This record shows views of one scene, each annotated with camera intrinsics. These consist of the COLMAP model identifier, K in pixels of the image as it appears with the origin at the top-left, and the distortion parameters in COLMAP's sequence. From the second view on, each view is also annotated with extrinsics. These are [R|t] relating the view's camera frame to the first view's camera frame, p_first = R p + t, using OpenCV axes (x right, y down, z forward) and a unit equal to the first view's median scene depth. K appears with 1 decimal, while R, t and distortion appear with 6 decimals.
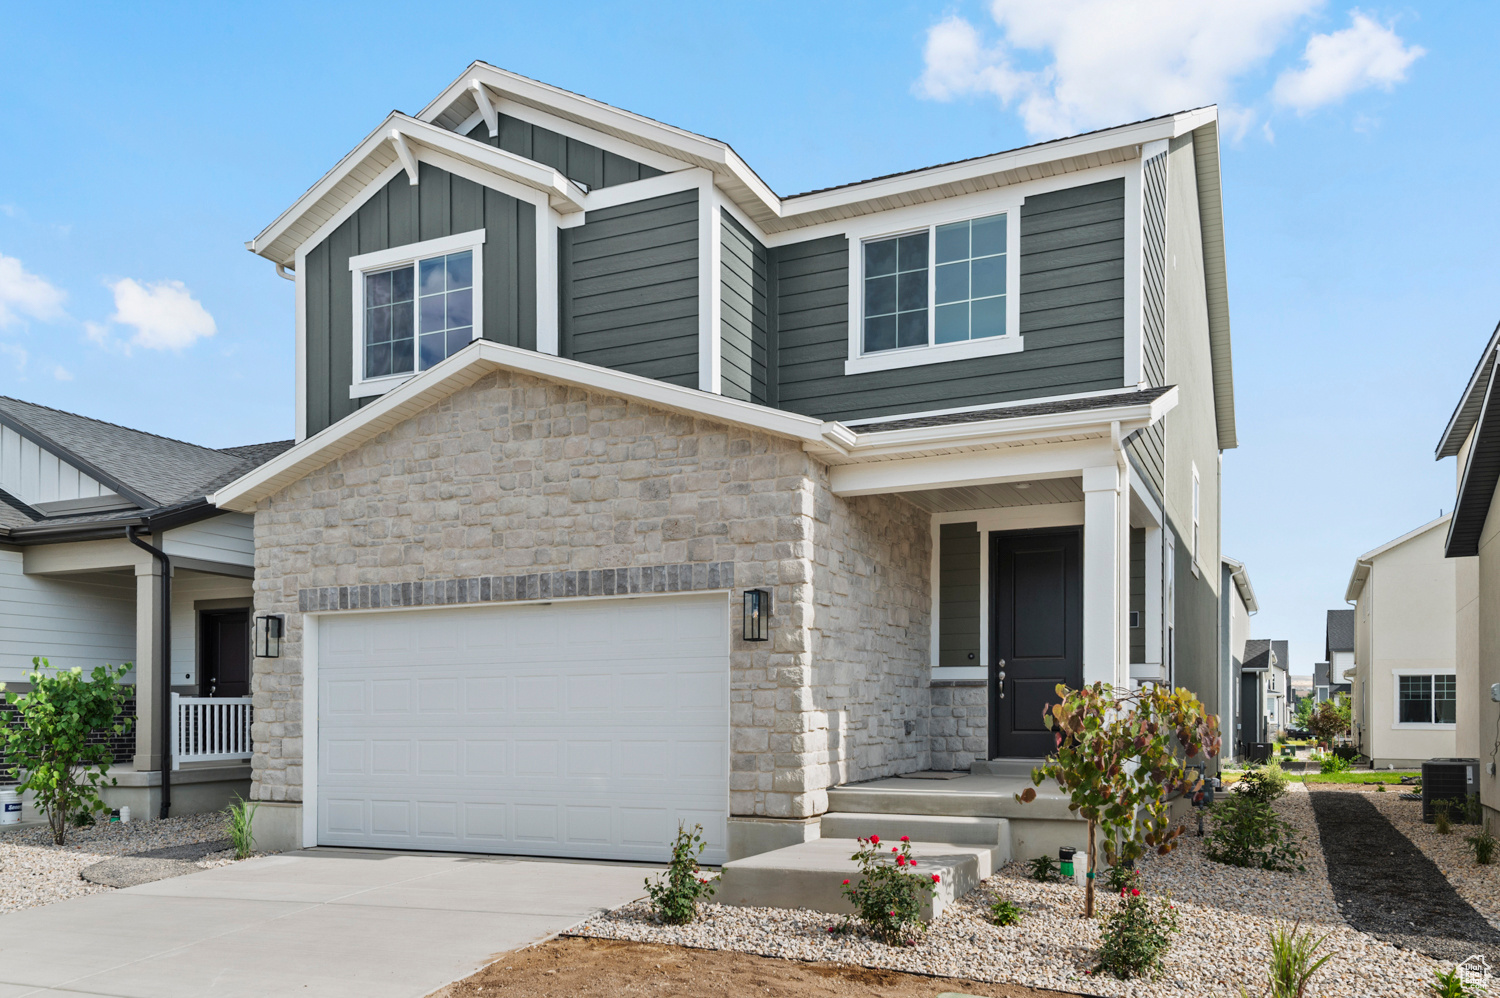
lens RADIAL K [[1116.4, 0, 736.6], [0, 1116.4, 564.8], [0, 0, 1]] dist [0.031331, -0.002060]
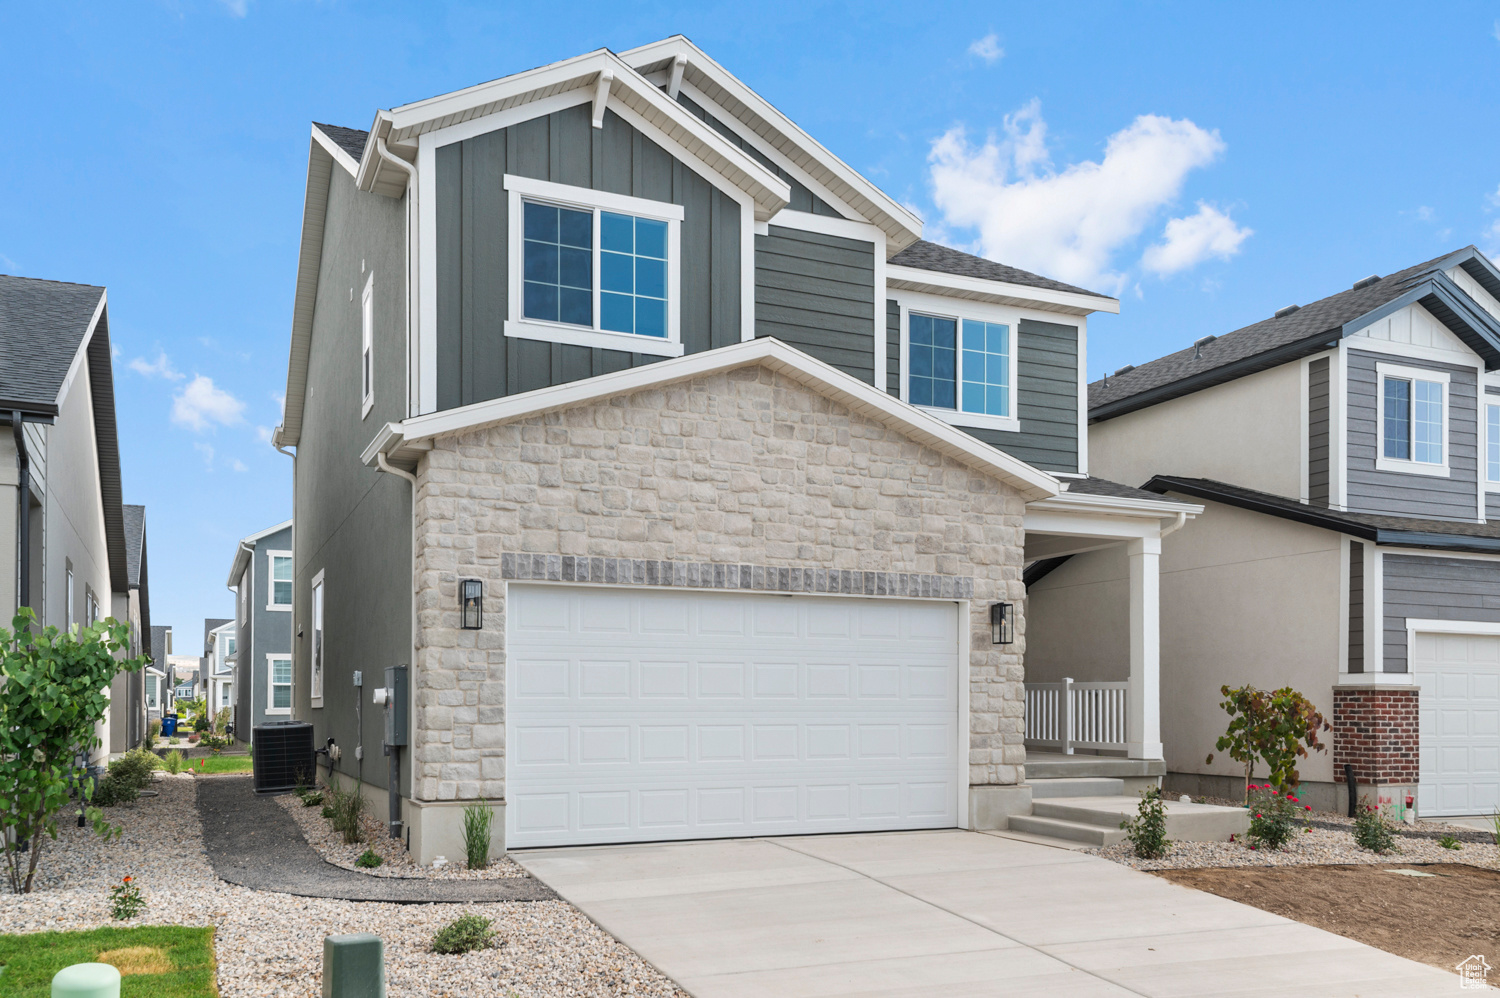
lens RADIAL K [[1225.6, 0, 748.2], [0, 1225.6, 498.0], [0, 0, 1]] dist [0.017387, 0.018876]
pose [[0.669962, 0.127374, 0.731387, -1.024688], [-0.107119, 0.991448, -0.074542, 0.032741], [-0.734626, -0.028405, 0.677877, 0.234143]]
